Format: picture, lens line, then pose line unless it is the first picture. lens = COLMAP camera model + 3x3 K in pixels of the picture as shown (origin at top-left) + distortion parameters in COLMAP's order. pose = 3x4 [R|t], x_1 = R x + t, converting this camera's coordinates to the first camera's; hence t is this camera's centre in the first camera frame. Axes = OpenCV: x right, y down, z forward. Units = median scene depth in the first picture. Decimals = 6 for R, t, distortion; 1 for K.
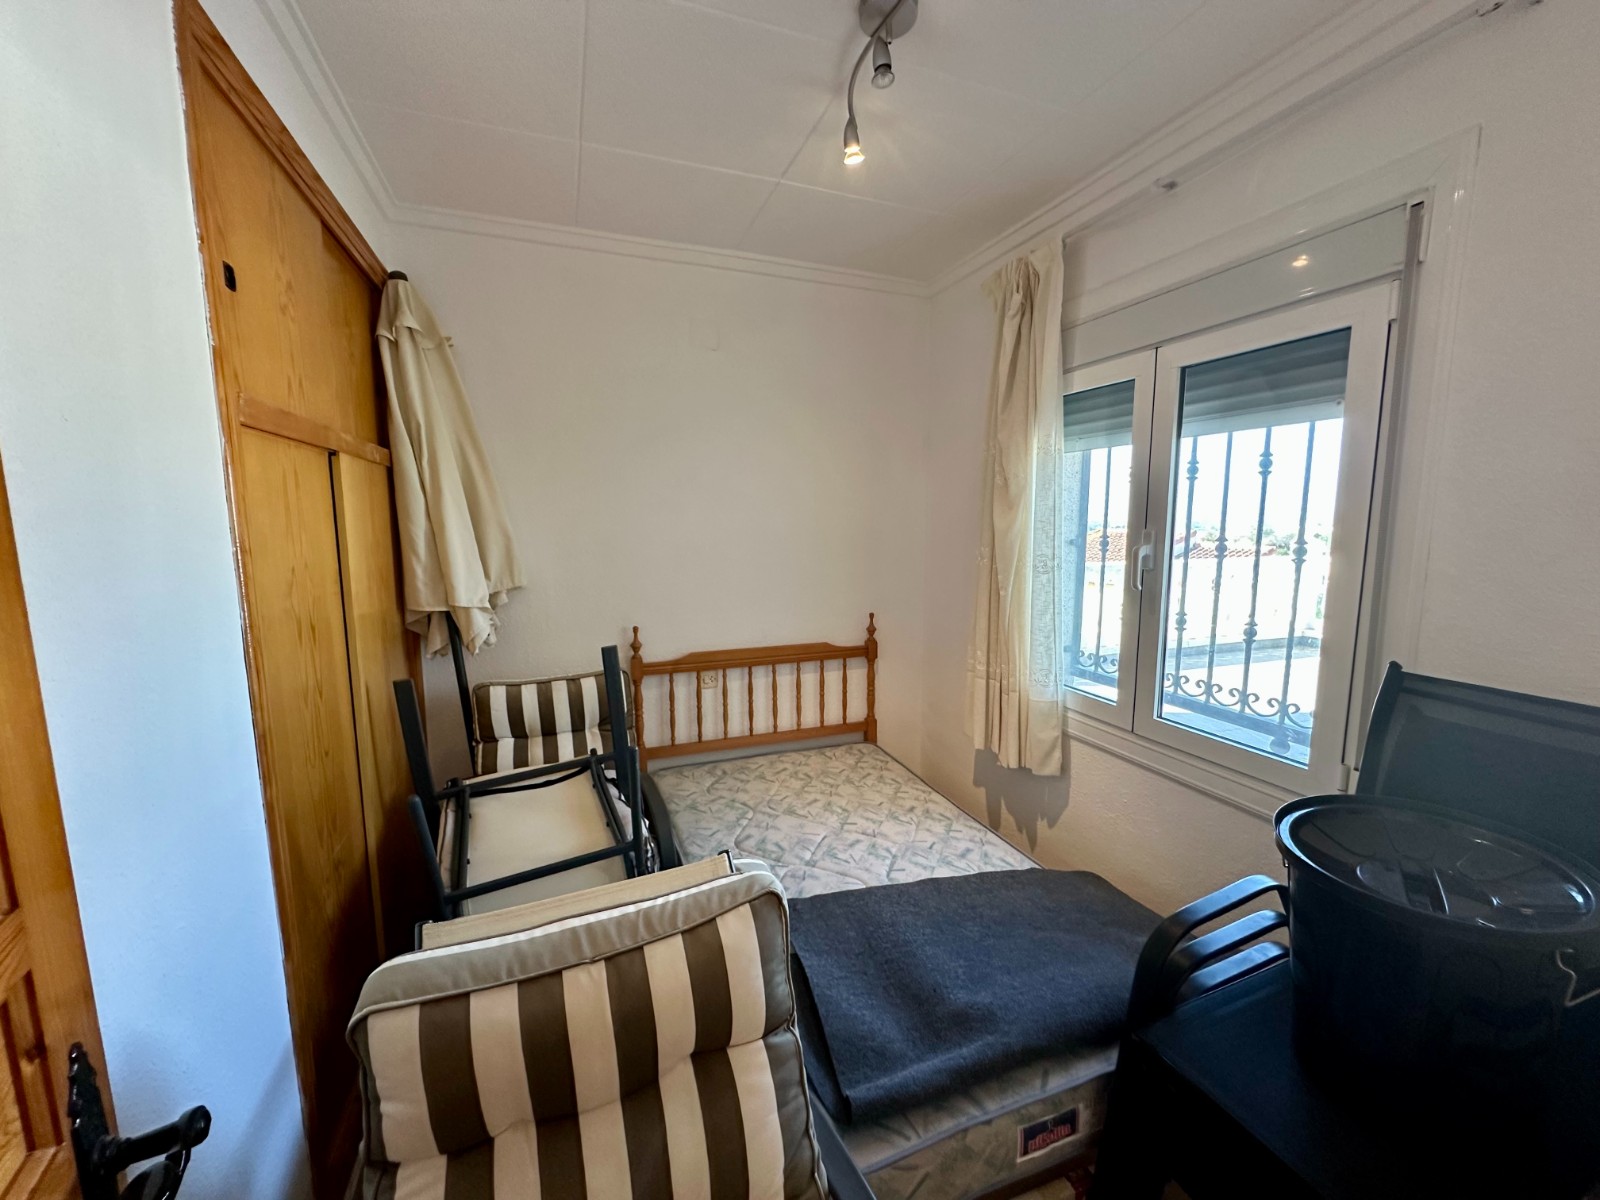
lens RADIAL K [[635.4, 0, 804.1], [0, 635.4, 607.8], [0, 0, 1]] dist [-0.007366, 0.001989]
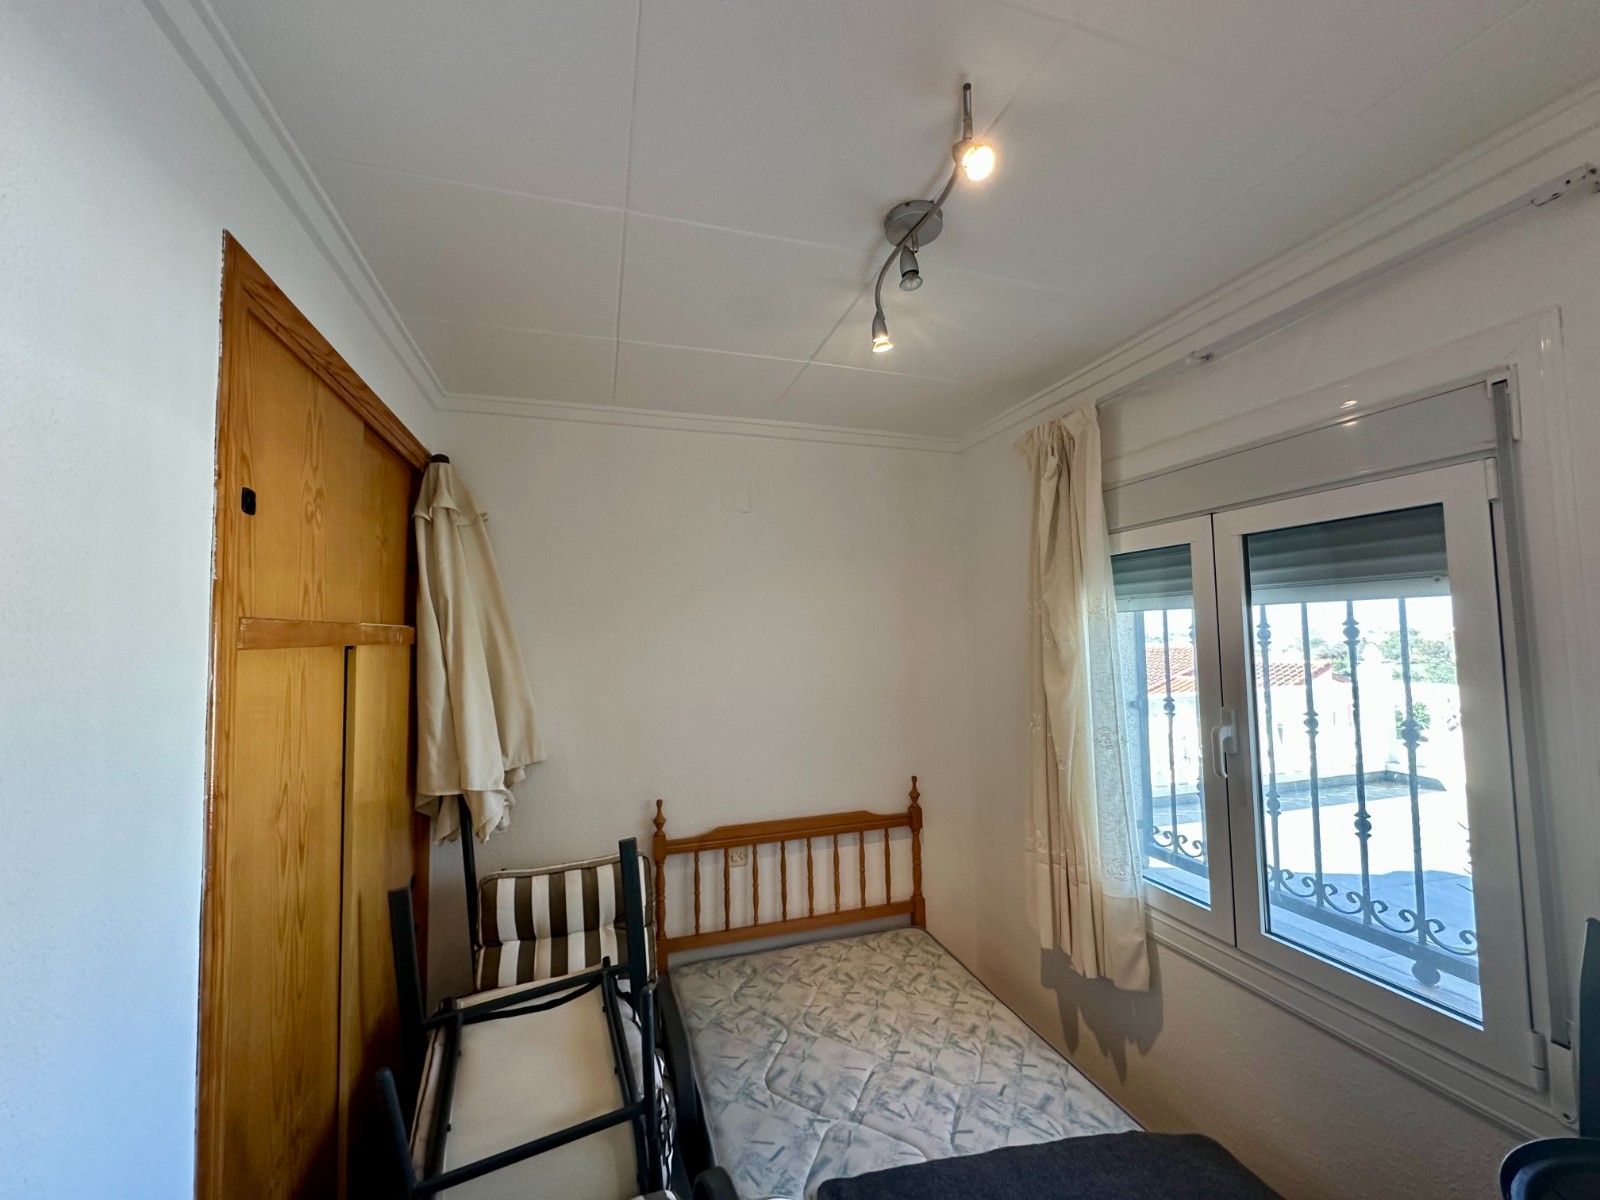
lens RADIAL K [[635.4, 0, 804.9], [0, 635.4, 606.9], [0, 0, 1]] dist [-0.007366, 0.001989]
pose [[0.998661, -0.020061, -0.047689, -0.004077], [0.011108, 0.983405, -0.181081, -0.095168], [0.050530, 0.180309, 0.982311, 0.059794]]
